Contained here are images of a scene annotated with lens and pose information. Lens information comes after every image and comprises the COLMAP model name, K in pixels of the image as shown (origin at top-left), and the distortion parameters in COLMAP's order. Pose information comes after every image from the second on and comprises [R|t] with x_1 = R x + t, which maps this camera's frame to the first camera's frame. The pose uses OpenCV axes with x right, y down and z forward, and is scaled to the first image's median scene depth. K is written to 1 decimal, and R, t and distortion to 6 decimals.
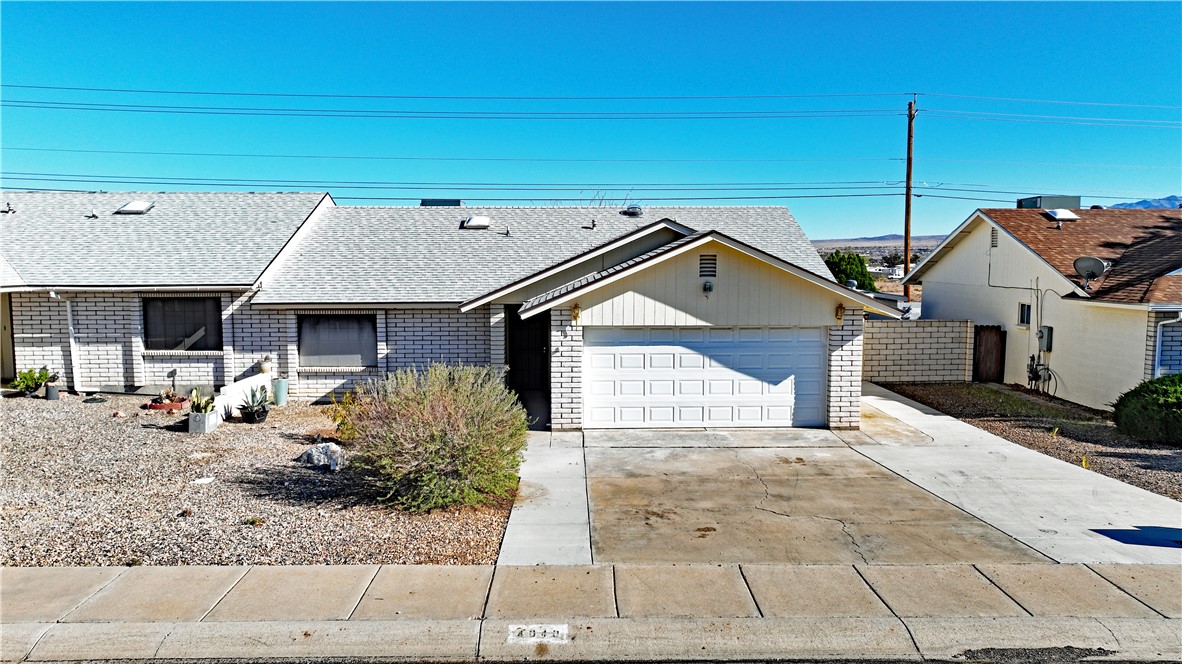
lens RADIAL K [[805.8, 0, 595.8], [0, 805.8, 331.1], [0, 0, 1]] dist [0.004845, 0.002187]
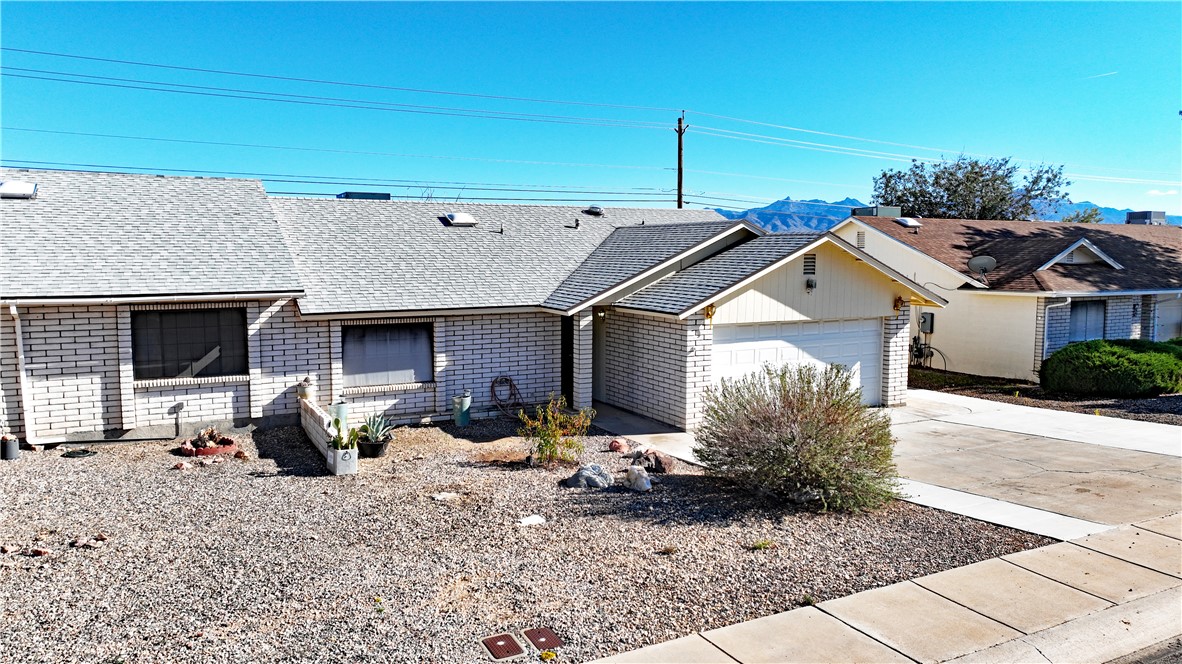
lens RADIAL K [[805.8, 0, 595.8], [0, 805.8, 331.1], [0, 0, 1]] dist [0.004845, 0.002187]
pose [[0.898631, -0.041565, 0.436732, -0.499371], [0.042622, 0.999064, 0.007384, -0.010046], [-0.436630, 0.011979, 0.899562, 0.133169]]
